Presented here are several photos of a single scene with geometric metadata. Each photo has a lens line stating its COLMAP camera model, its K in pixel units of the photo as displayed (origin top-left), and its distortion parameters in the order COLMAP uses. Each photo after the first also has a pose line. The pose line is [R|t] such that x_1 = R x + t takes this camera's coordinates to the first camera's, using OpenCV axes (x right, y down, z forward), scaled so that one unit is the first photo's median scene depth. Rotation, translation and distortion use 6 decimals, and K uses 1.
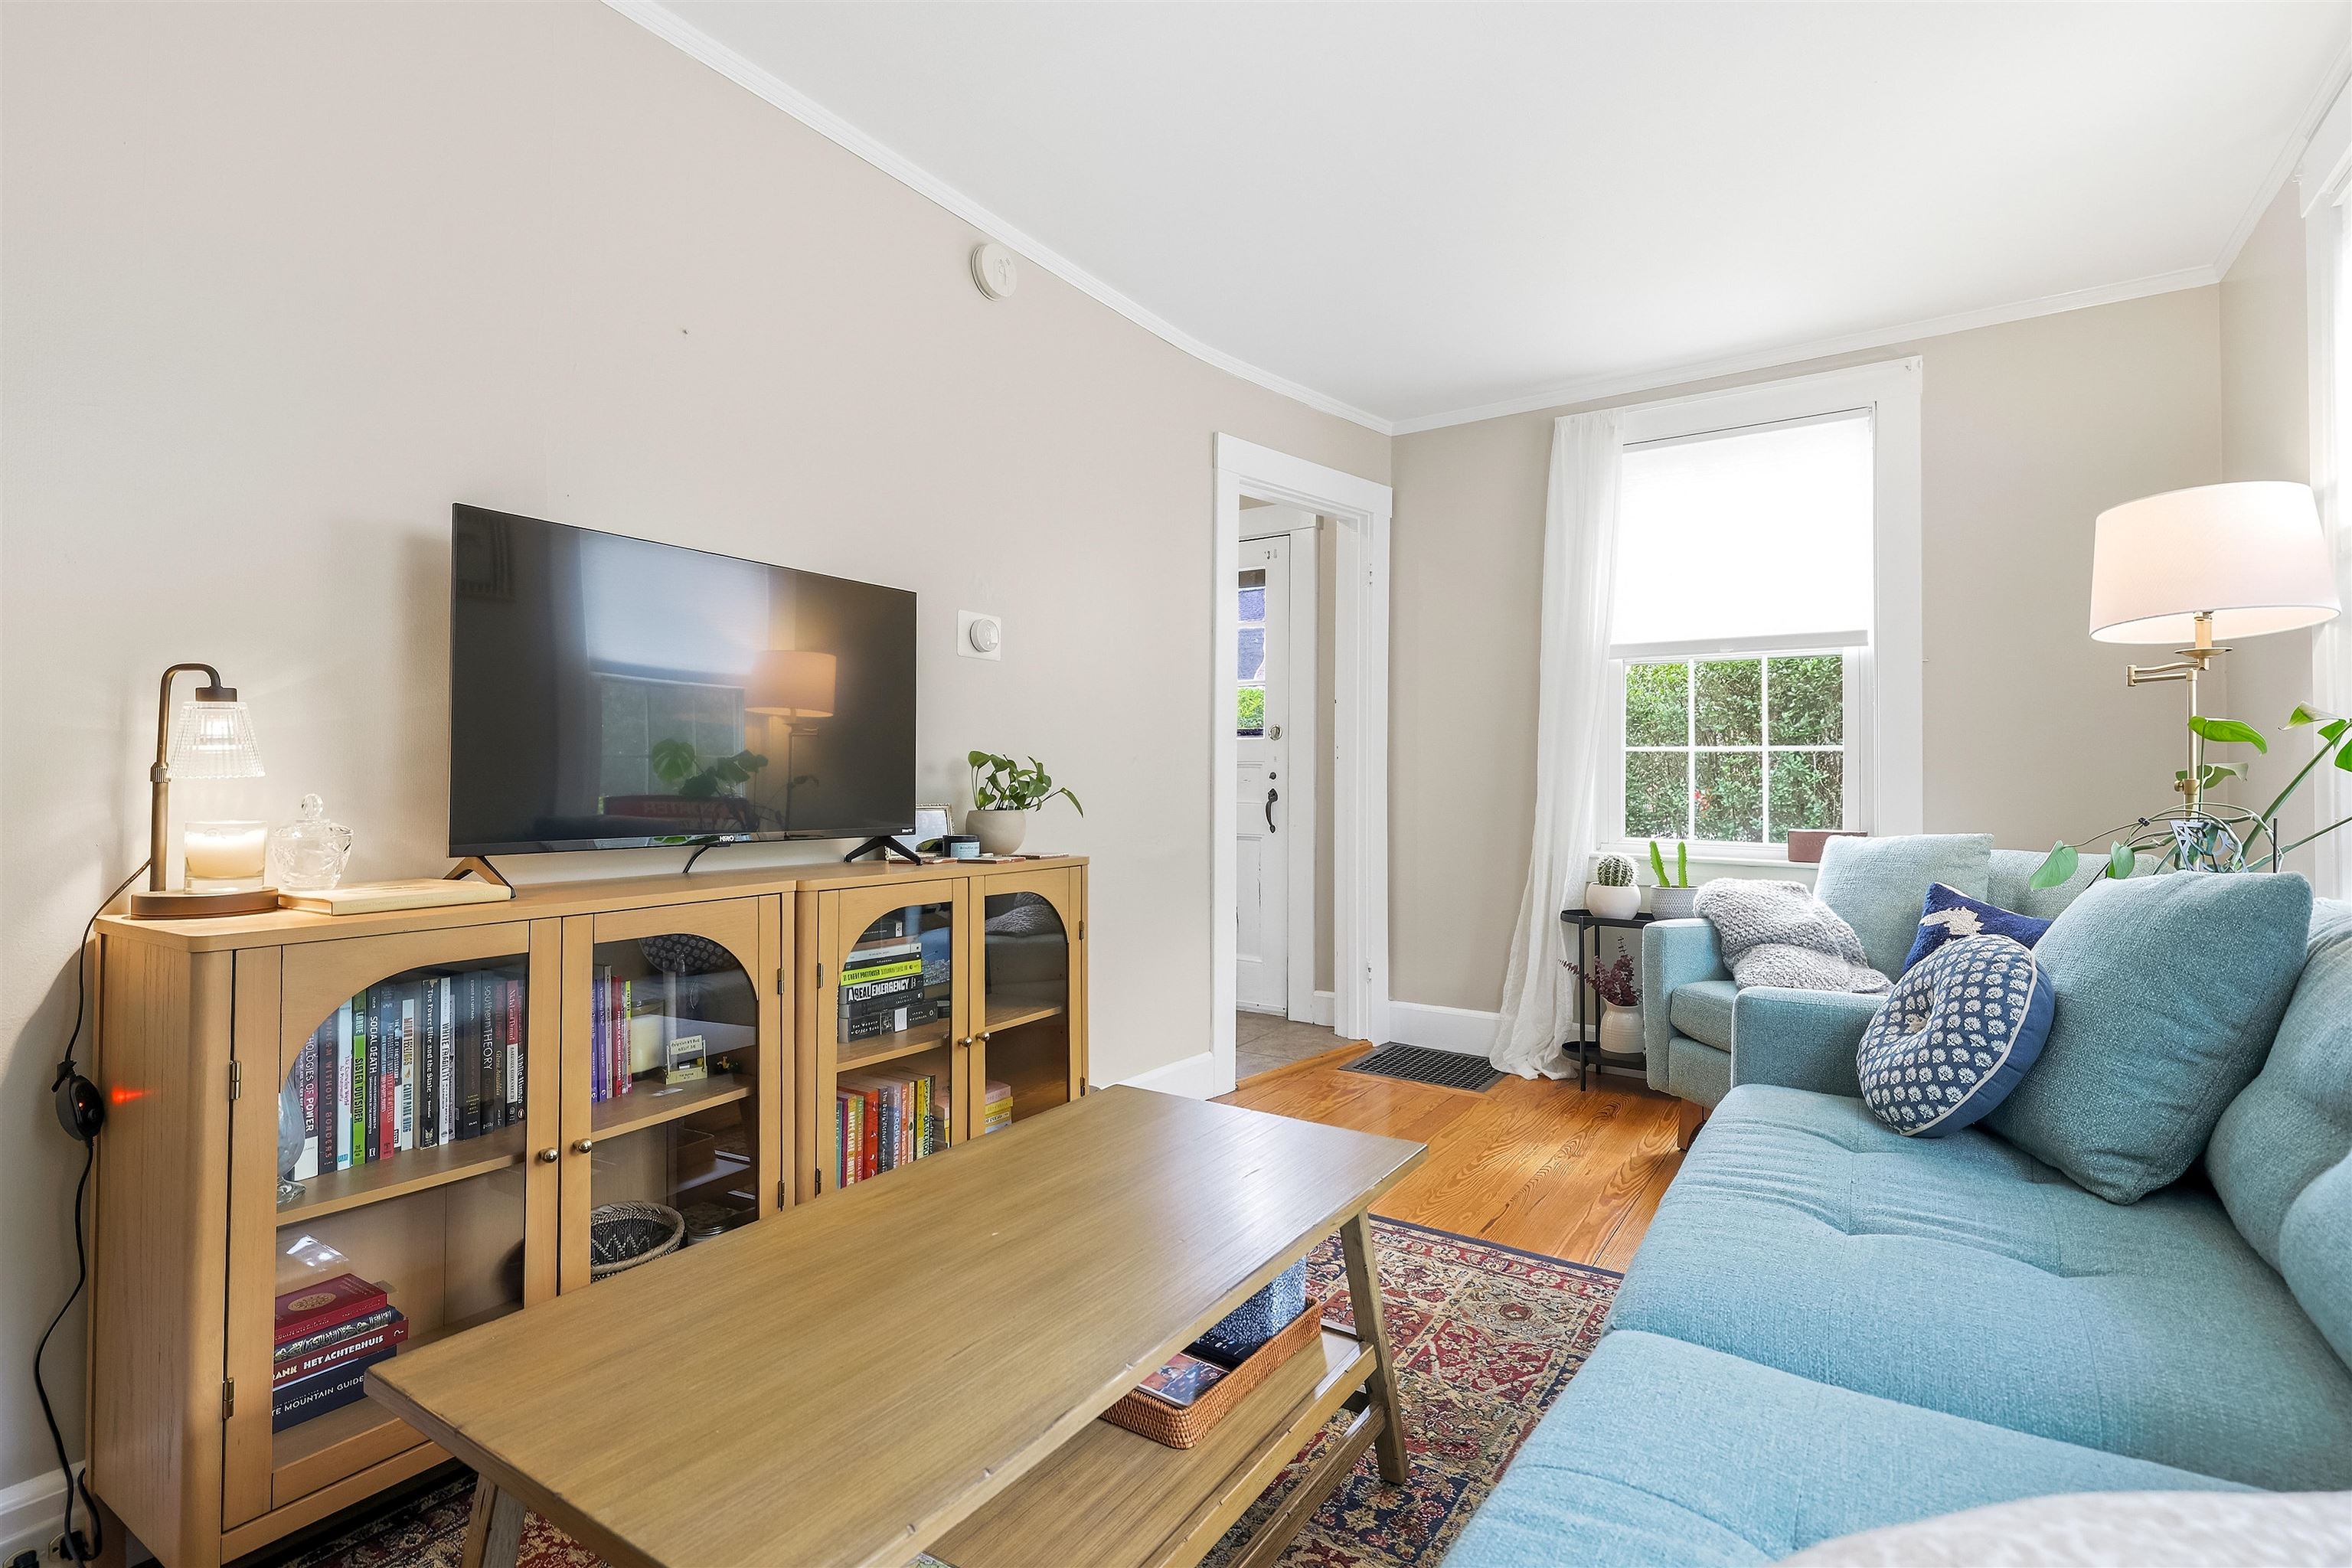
lens RADIAL K [[1113.6, 0, 1175.9], [0, 1113.6, 759.9], [0, 0, 1]] dist [0.001312, -0.000113]
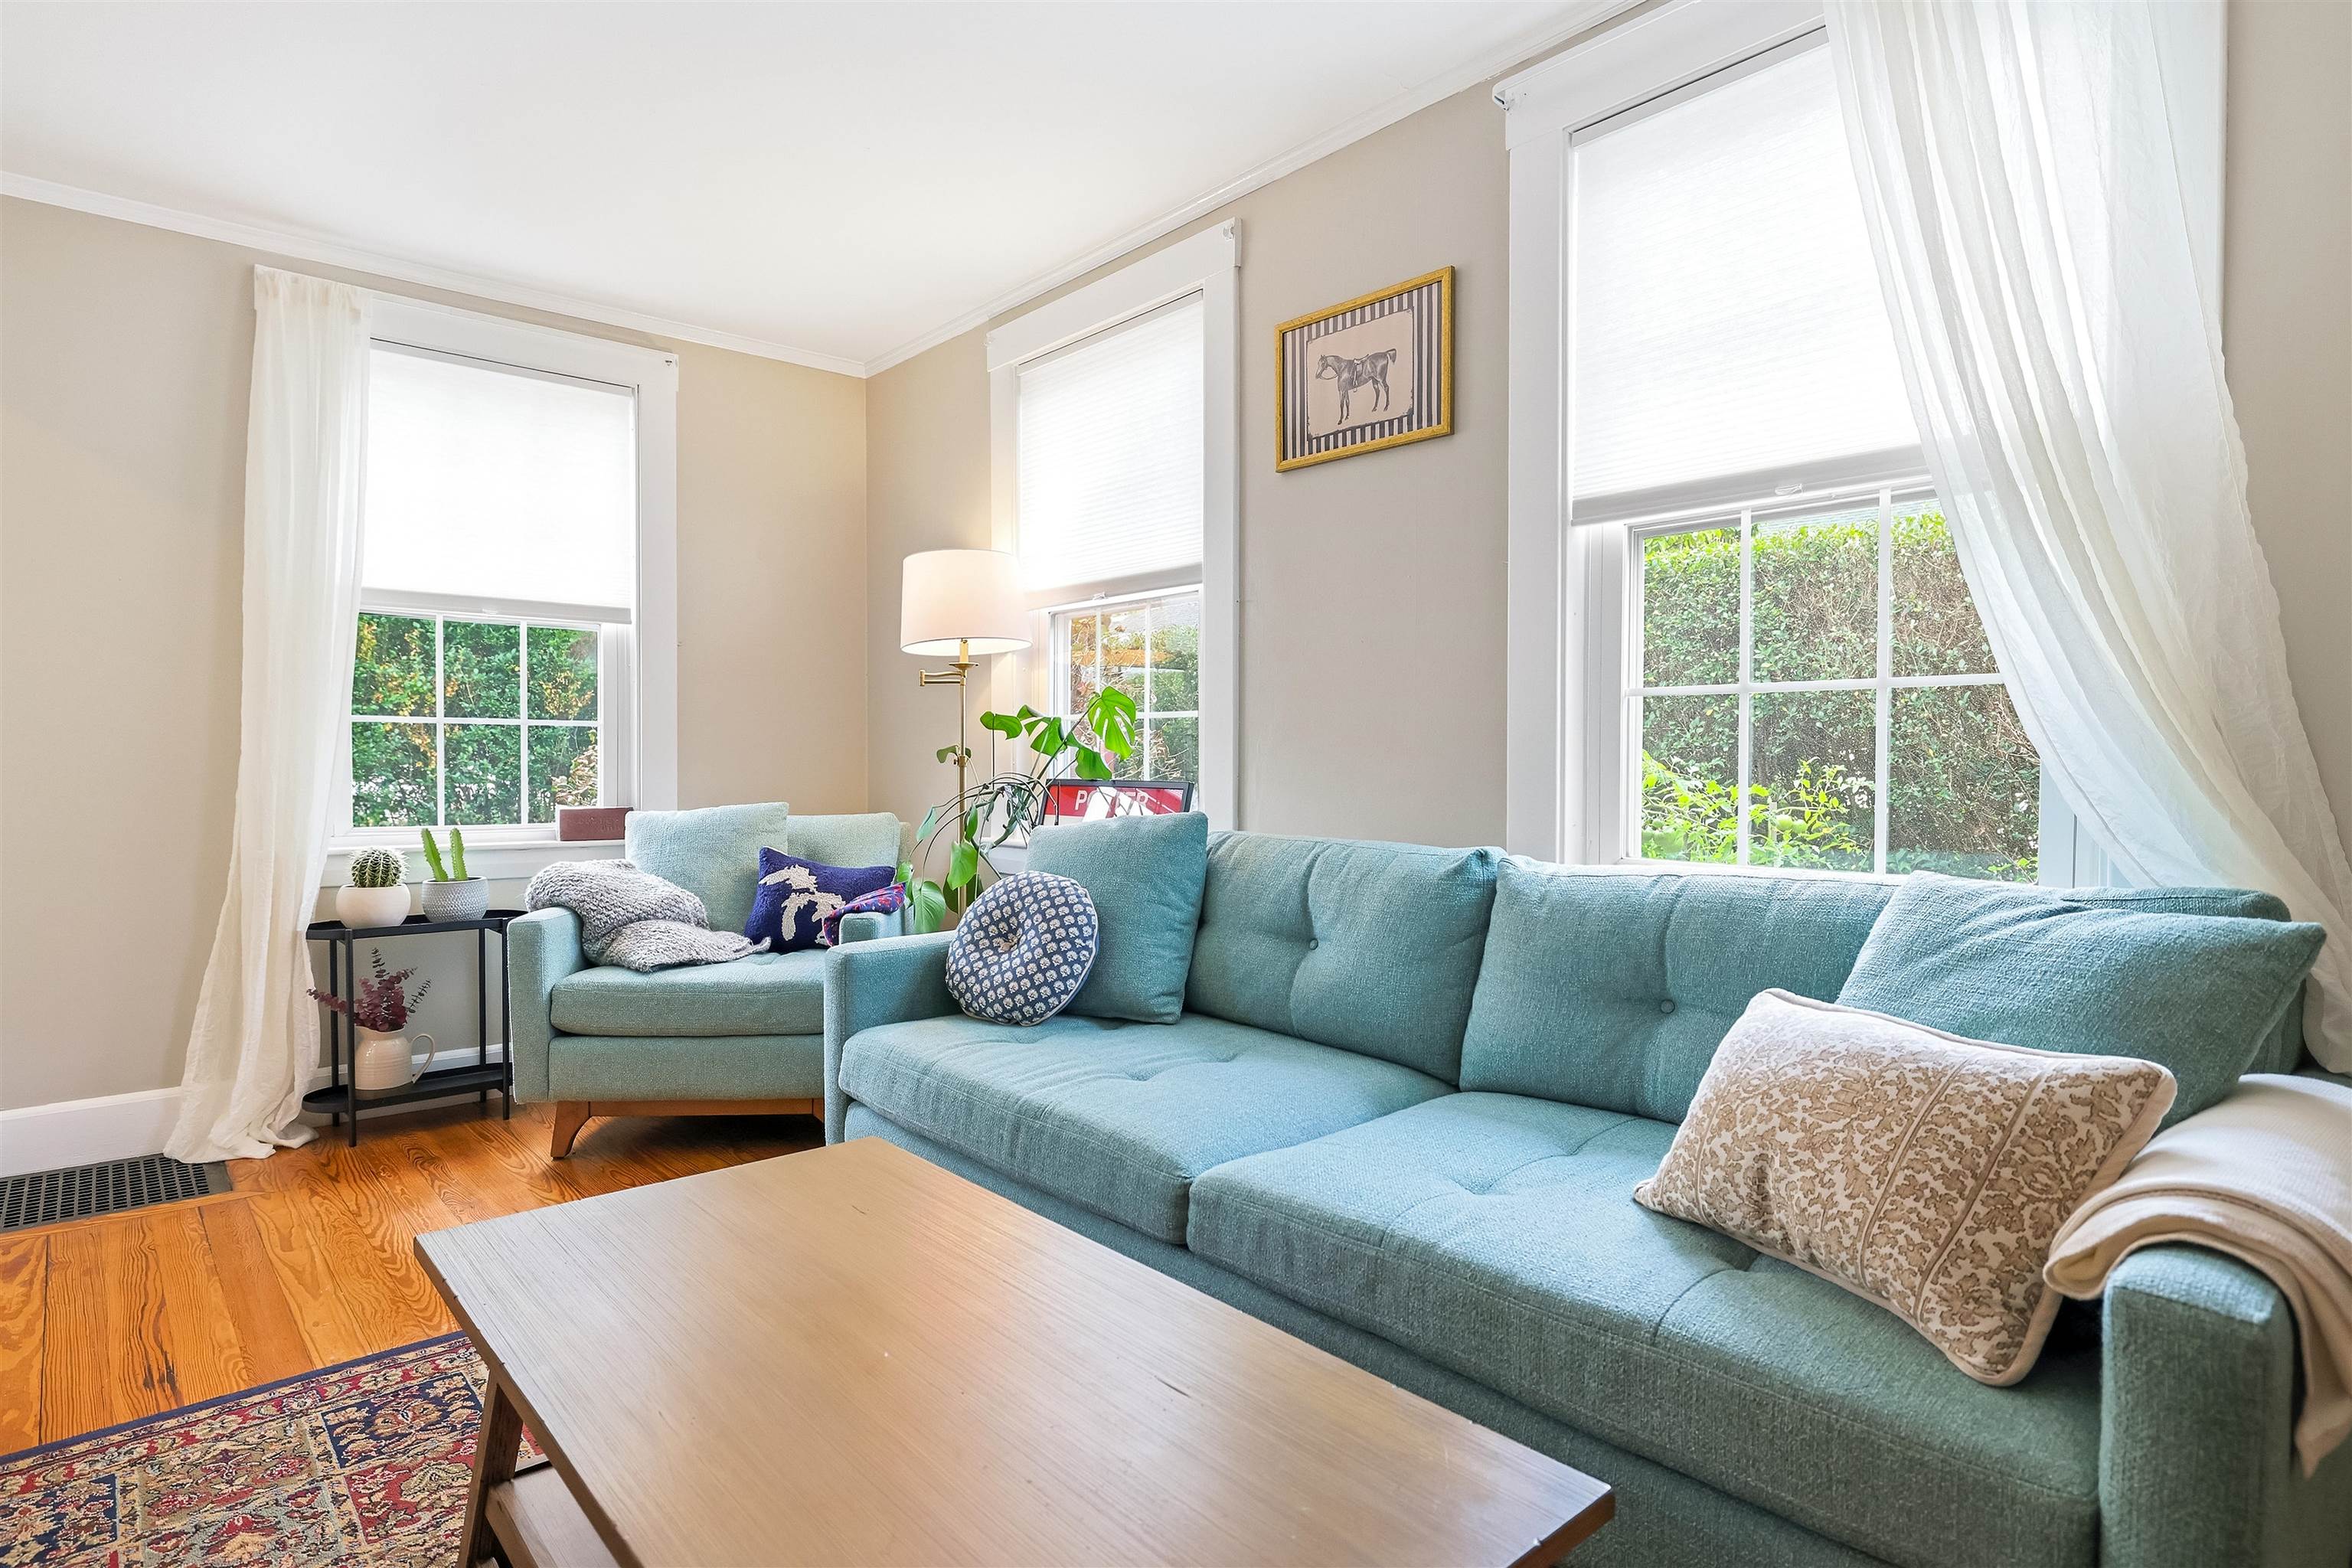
lens RADIAL K [[1225.6, 0, 1176.0], [0, 1225.6, 784.0], [0, 0, 1]] dist [0.000922, 0.000538]
pose [[0.266111, -0.022801, 0.963673, -0.332755], [-0.018327, 0.999420, 0.028707, 0.002333], [-0.963768, -0.025300, 0.265539, 0.216967]]
